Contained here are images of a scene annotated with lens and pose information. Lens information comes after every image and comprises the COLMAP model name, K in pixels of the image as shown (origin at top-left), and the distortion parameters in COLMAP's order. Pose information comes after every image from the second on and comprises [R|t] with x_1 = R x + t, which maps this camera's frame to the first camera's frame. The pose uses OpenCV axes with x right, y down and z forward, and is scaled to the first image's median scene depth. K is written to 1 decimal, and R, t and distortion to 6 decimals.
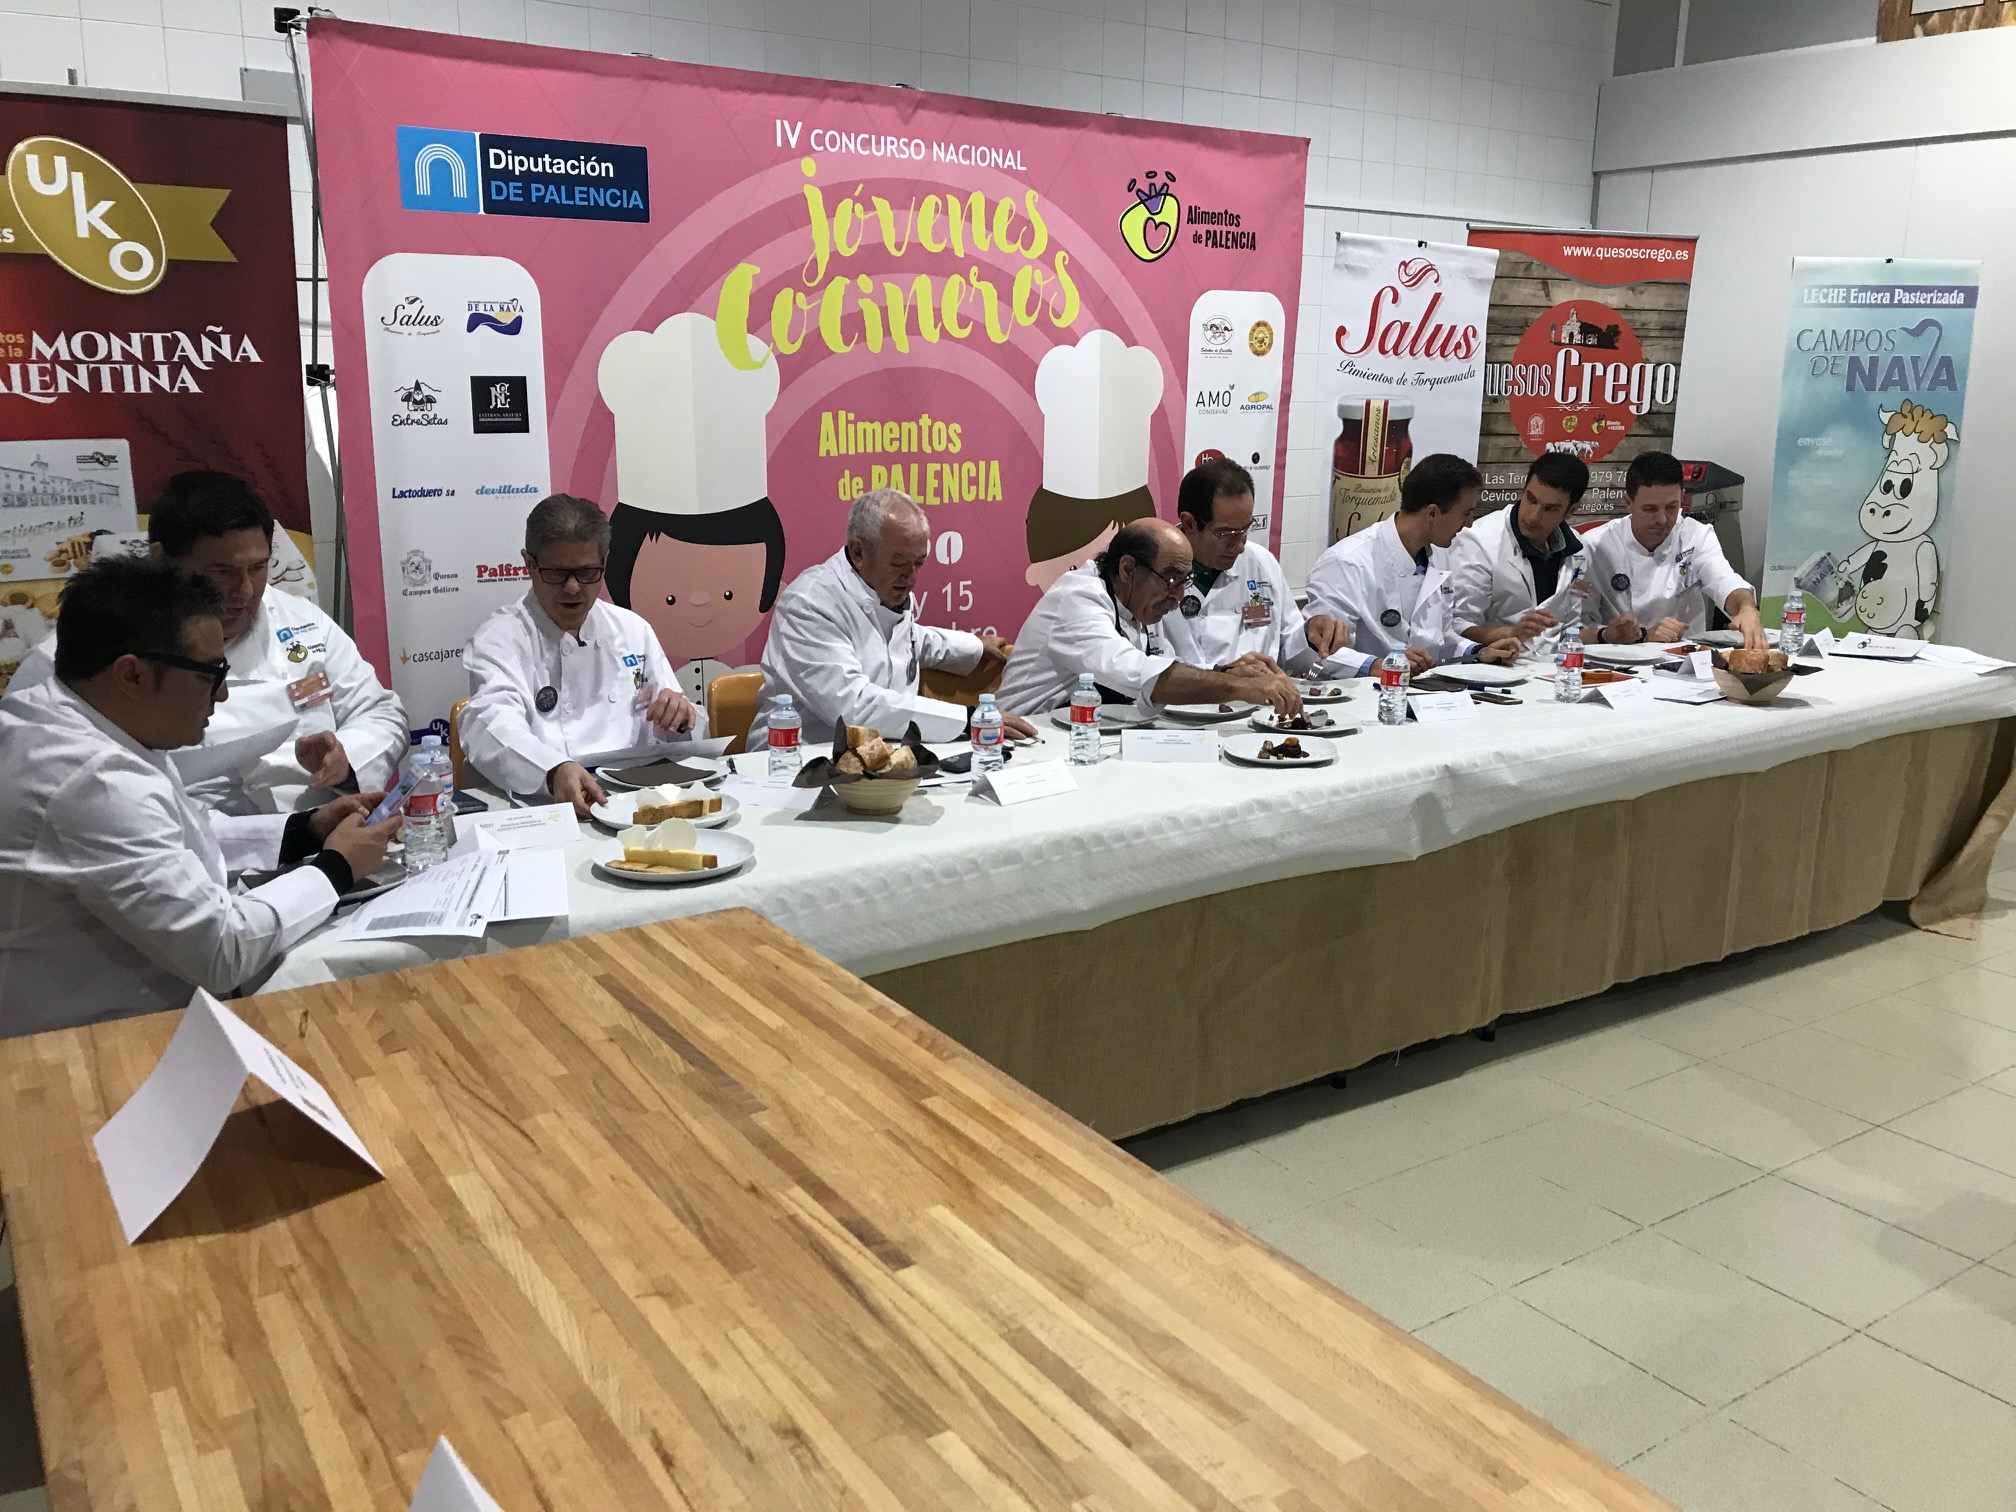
lens RADIAL K [[1656.3, 0, 1008.0], [0, 1656.3, 756.0], [0, 0, 1]] dist [0.064578, -0.064212]
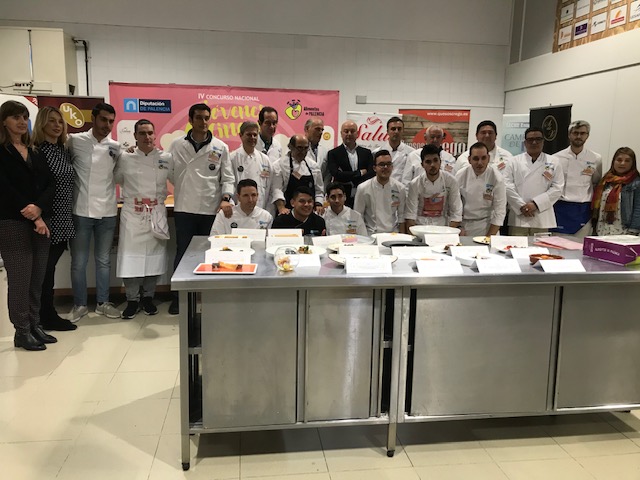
lens RADIAL K [[525.8, 0, 320.0], [0, 525.8, 240.0], [0, 0, 1]] dist [0.064578, -0.064212]
pose [[0.904715, 0.072703, -0.419768, 0.827535], [-0.102777, 0.993475, -0.049443, 0.097960], [0.413434, 0.087874, 0.906284, -0.251780]]
